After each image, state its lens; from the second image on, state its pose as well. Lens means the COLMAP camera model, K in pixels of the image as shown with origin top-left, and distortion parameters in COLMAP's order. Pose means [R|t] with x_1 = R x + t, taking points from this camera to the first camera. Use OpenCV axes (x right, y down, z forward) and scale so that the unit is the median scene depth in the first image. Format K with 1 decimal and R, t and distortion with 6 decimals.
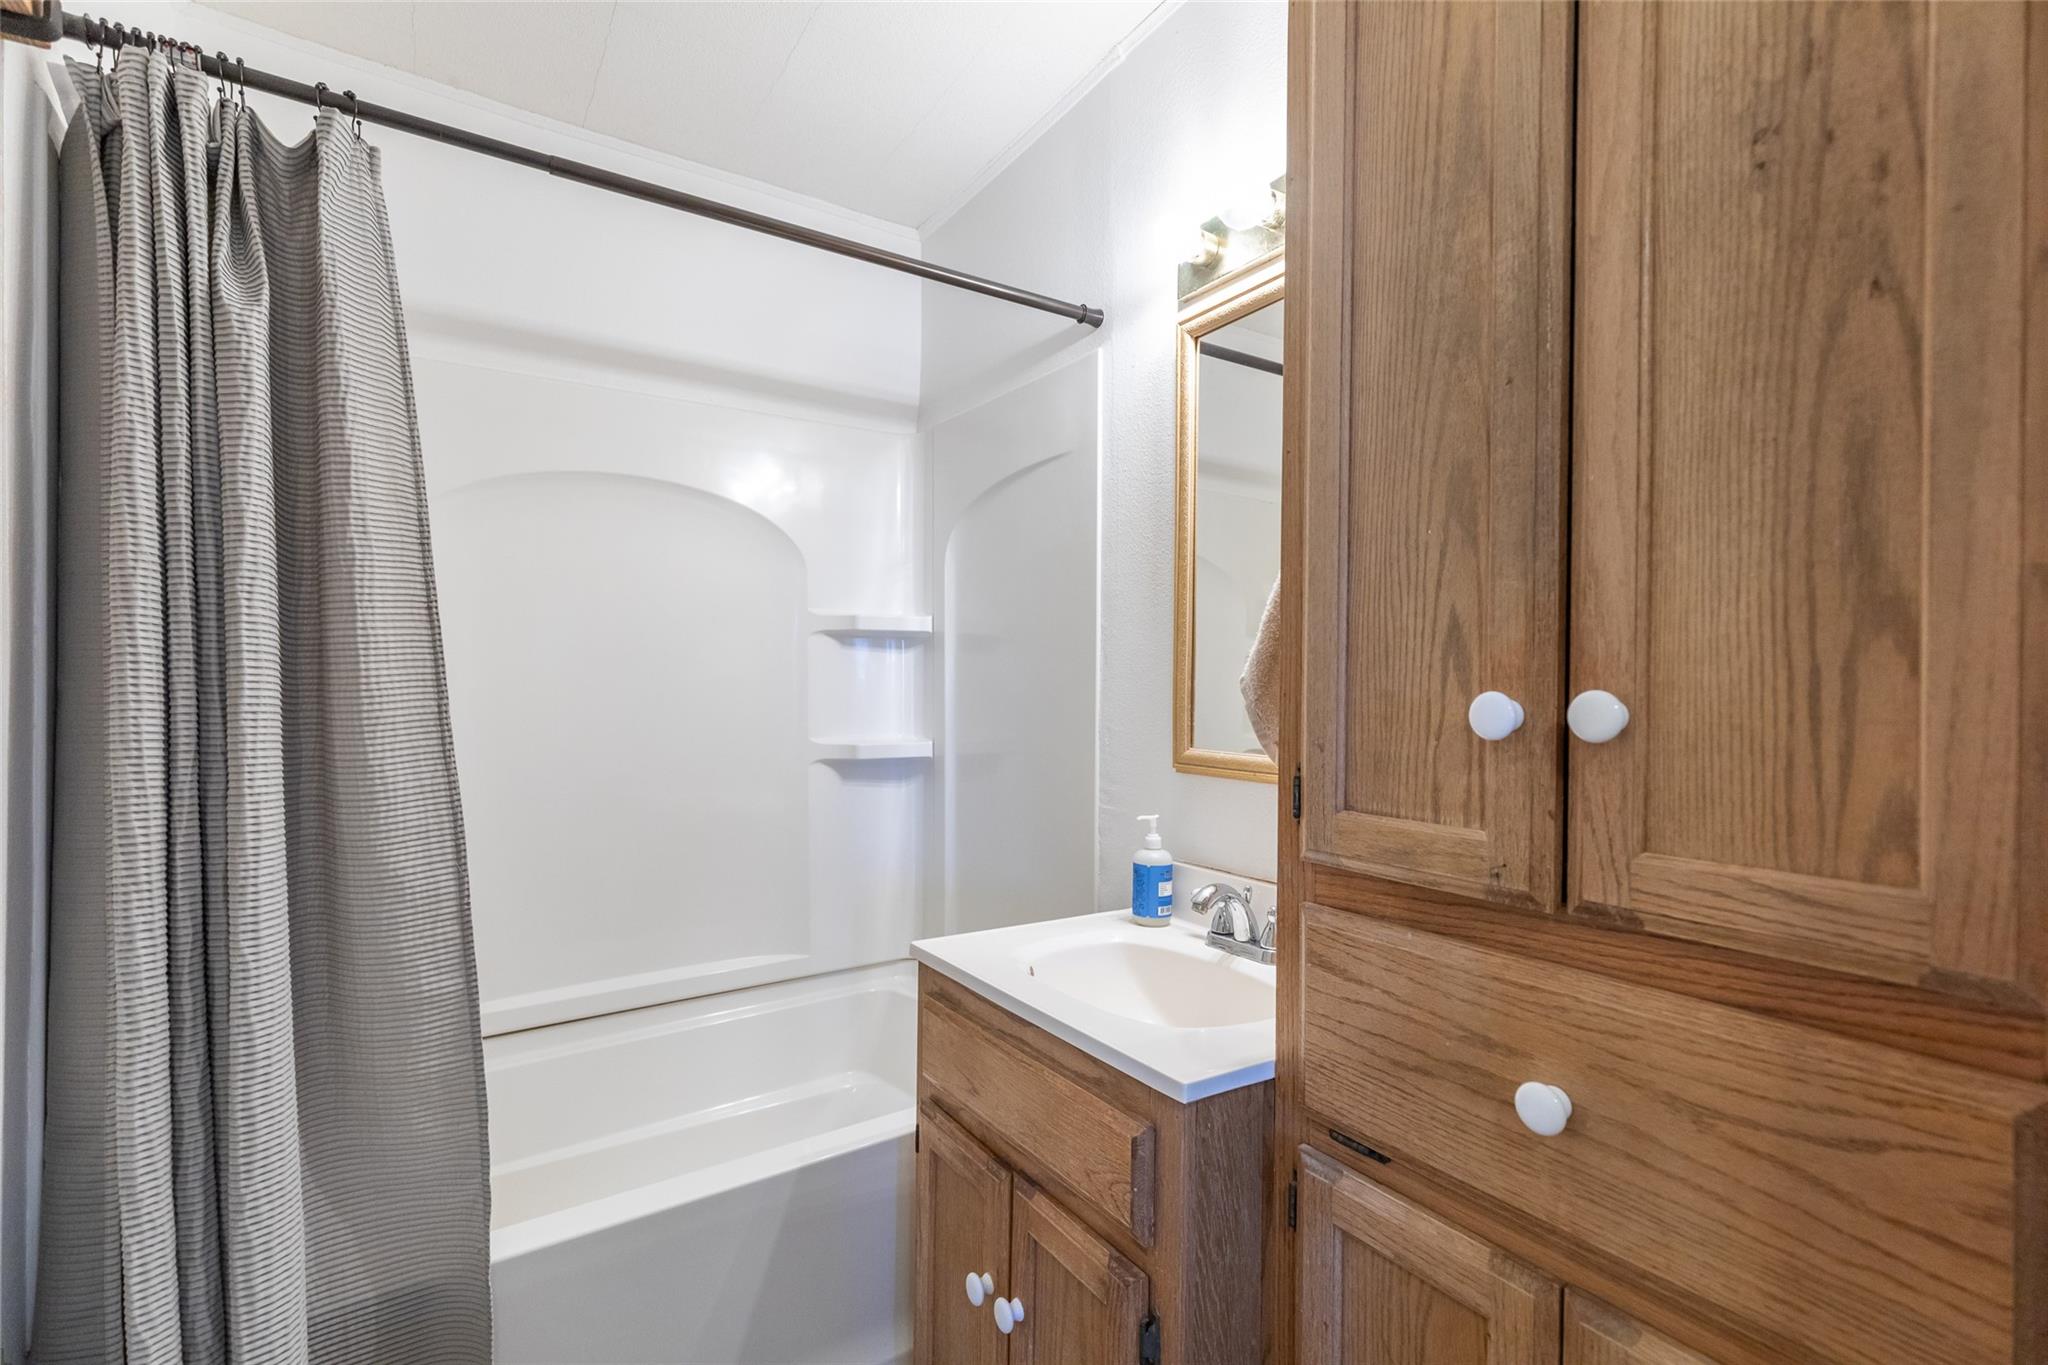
lens RADIAL K [[917.6, 0, 1028.4], [0, 917.6, 700.1], [0, 0, 1]] dist [0.007401, -0.001314]
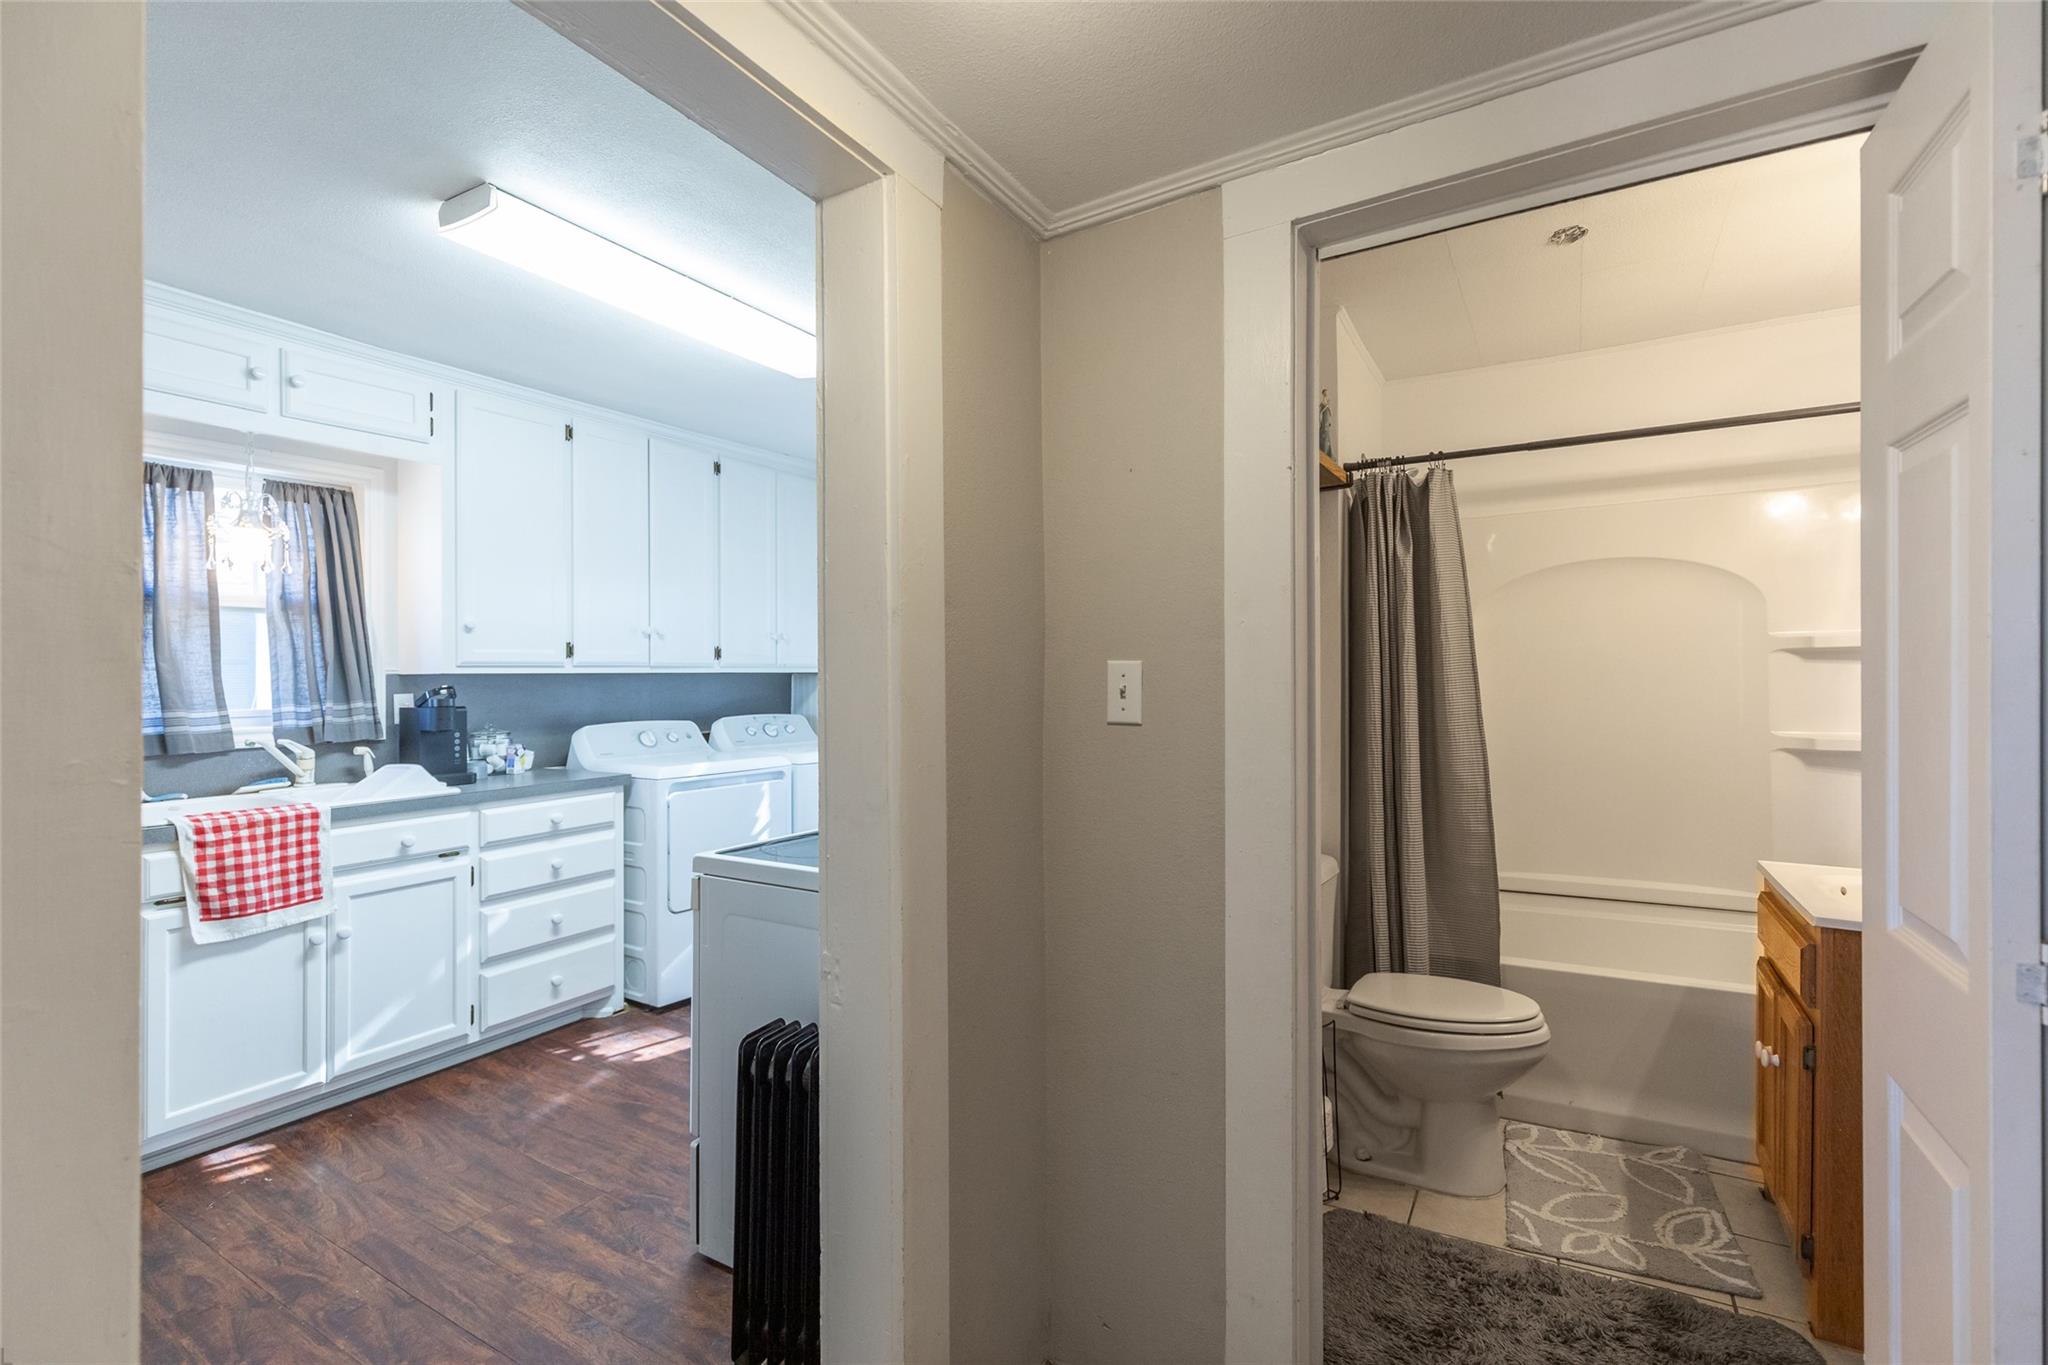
lens RADIAL K [[917.6, 0, 996.6], [0, 917.6, 666.2], [0, 0, 1]] dist [0.007401, -0.001314]
pose [[0.420120, -0.018409, -0.907282, 1.186160], [-0.002140, 0.999771, -0.021276, -0.052360], [0.907466, 0.010880, 0.419985, -1.323536]]
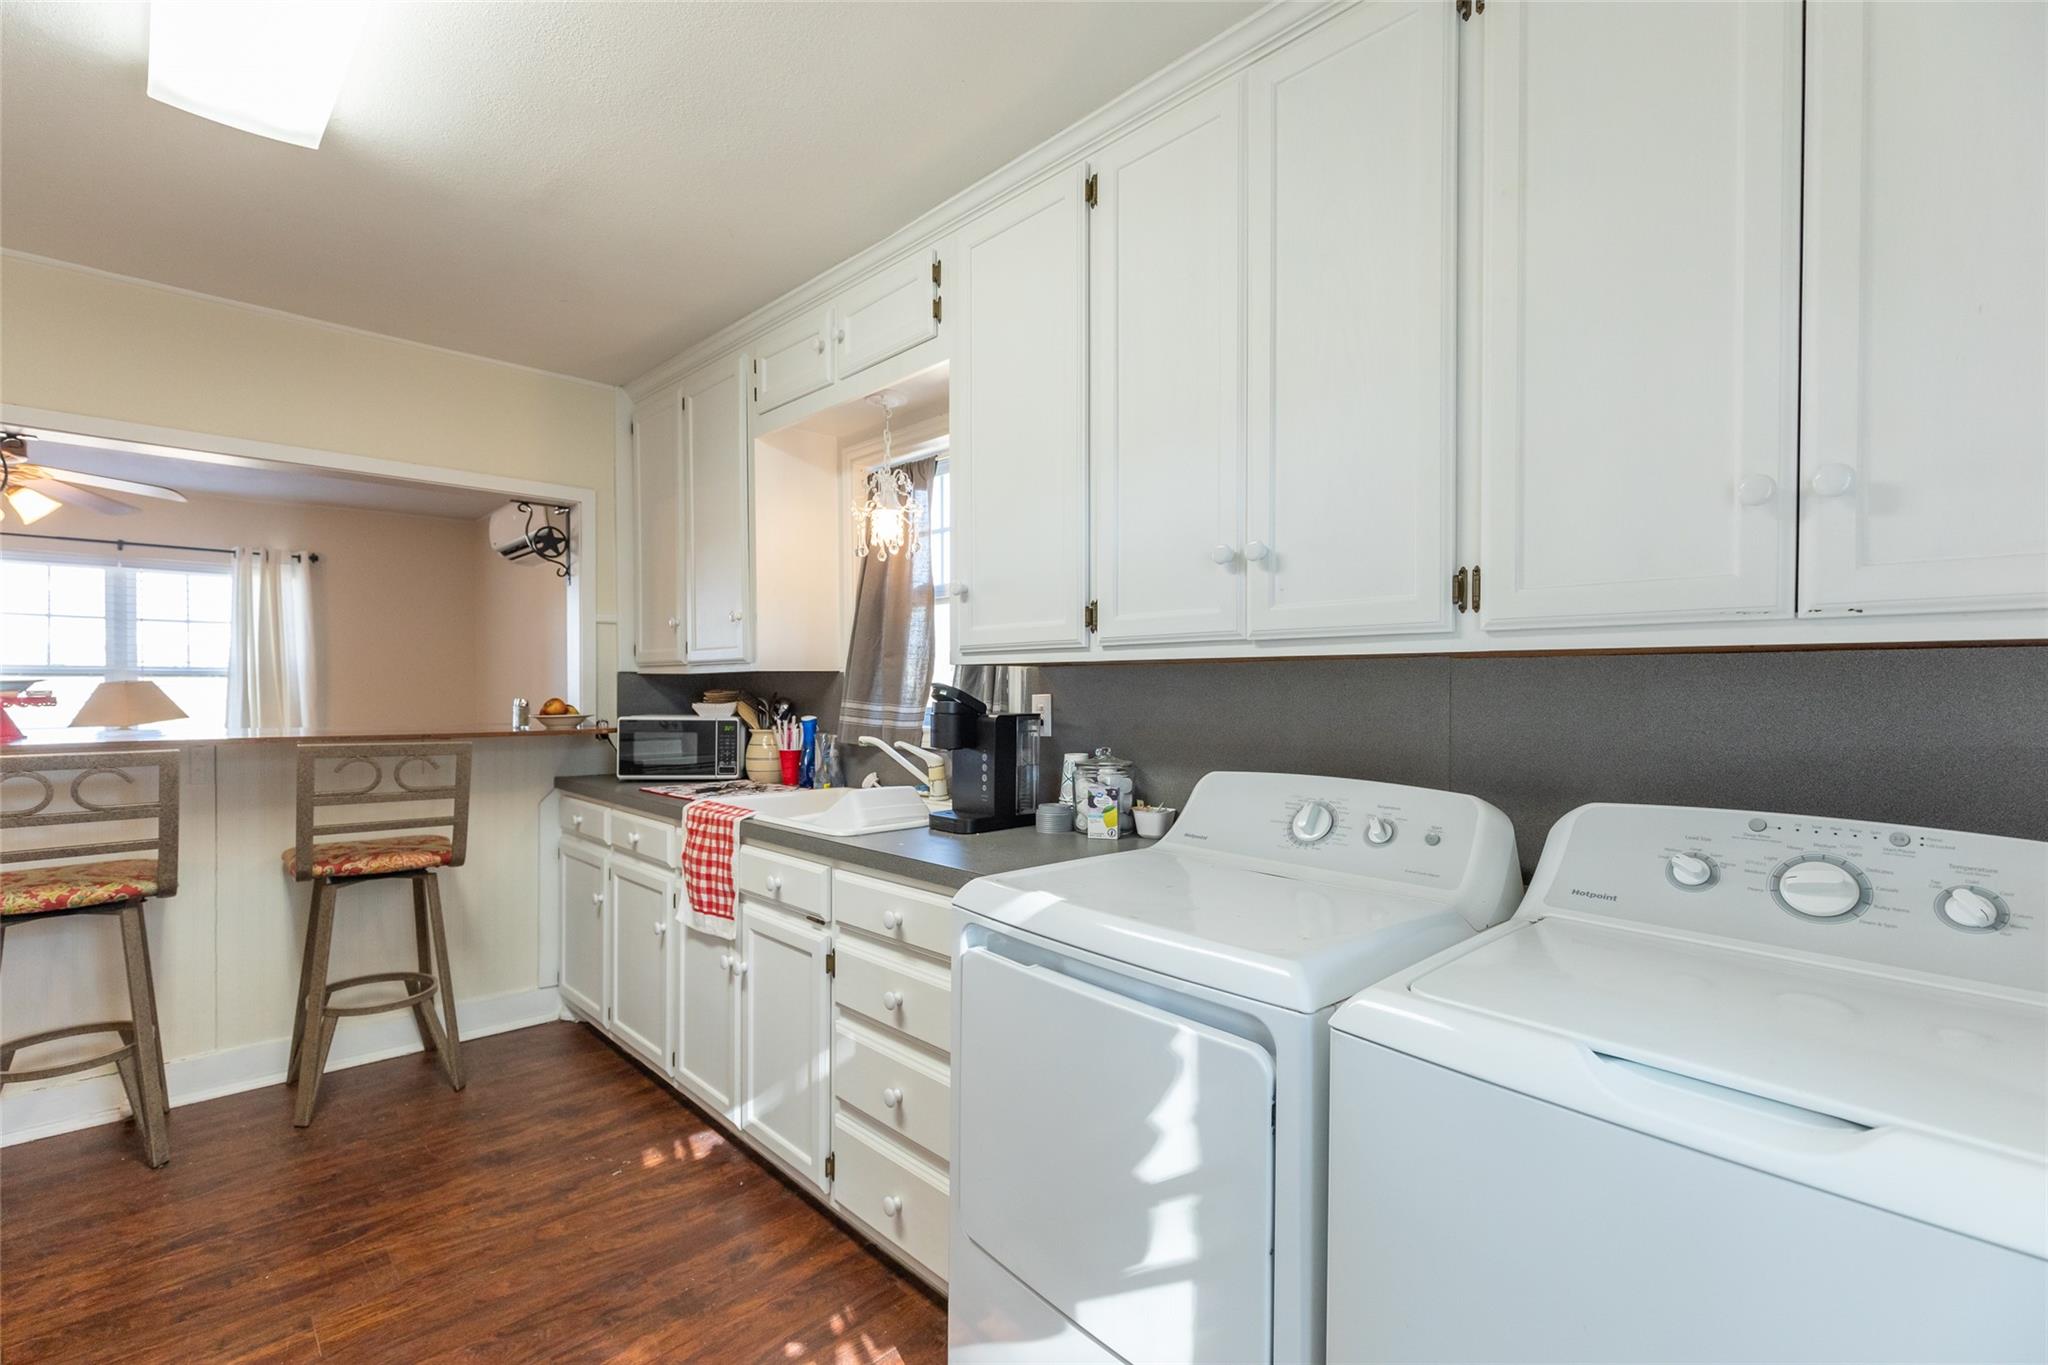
lens RADIAL K [[917.6, 0, 1007.4], [0, 917.6, 688.8], [0, 0, 1]] dist [0.007401, -0.001314]
pose [[-0.981991, -0.007556, -0.188779, -2.659799], [-0.010964, 0.999795, 0.017019, -0.074605], [0.188611, 0.018782, -0.981872, 0.652866]]
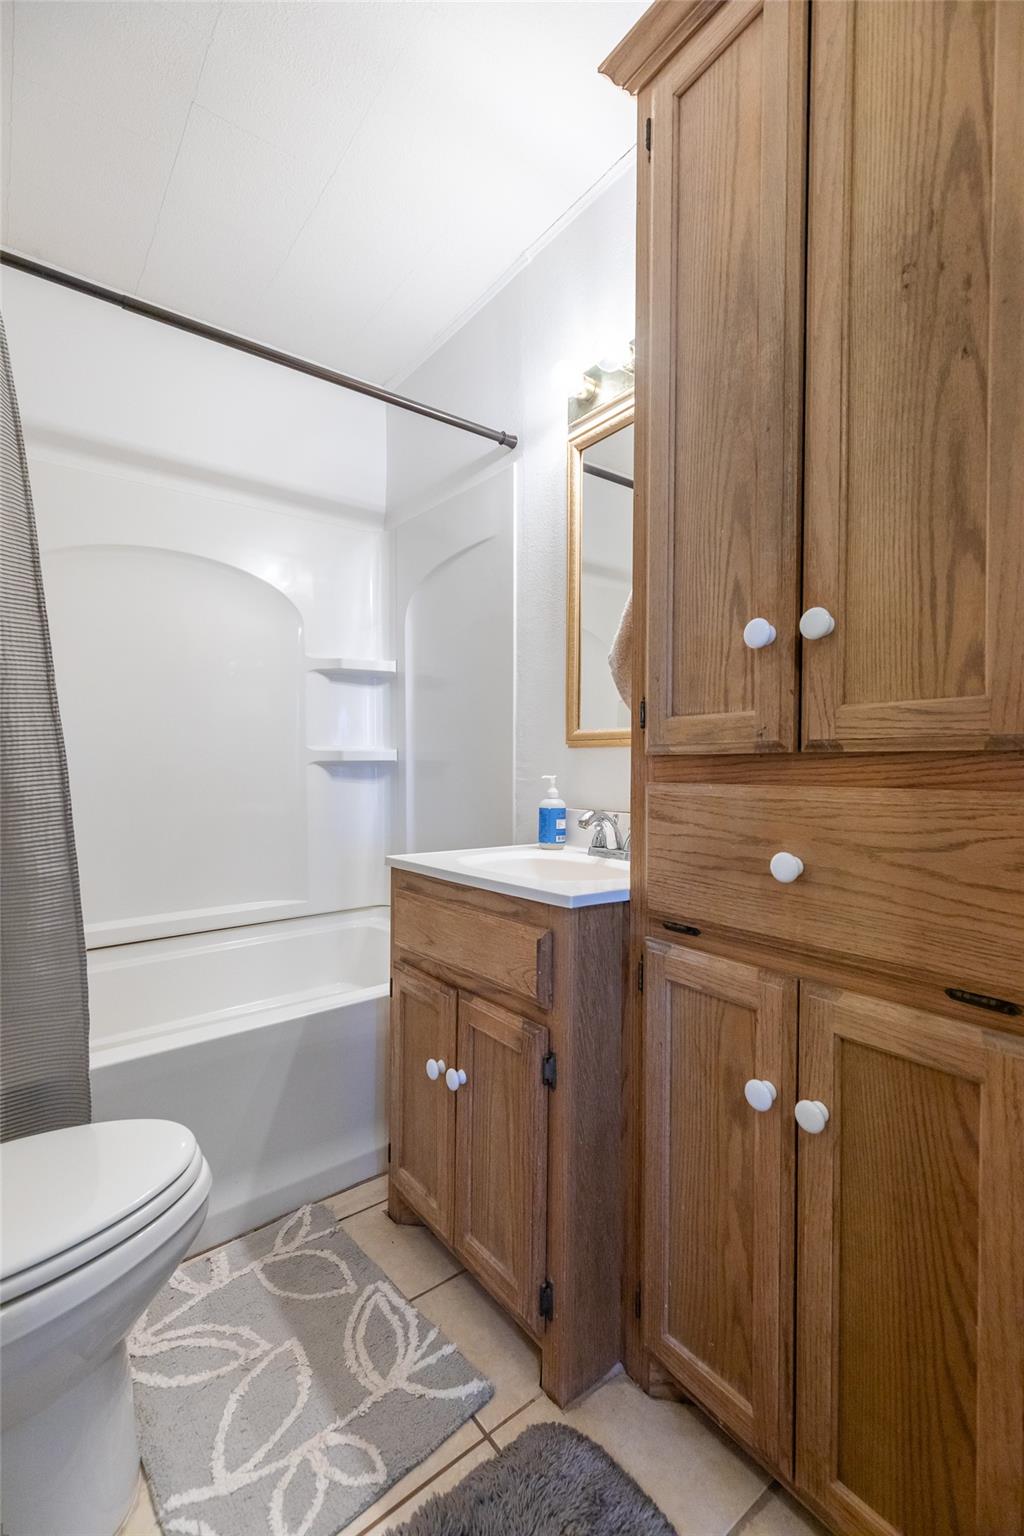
lens RADIAL K [[688.2, 0, 514.4], [0, 688.2, 779.2], [0, 0, 1]] dist [0.007401, -0.001314]
pose [[0.997329, -0.005317, 0.072844, -0.006950], [0.005300, 0.999986, 0.000433, 0.223356], [-0.072845, -0.000045, 0.997343, -0.142153]]
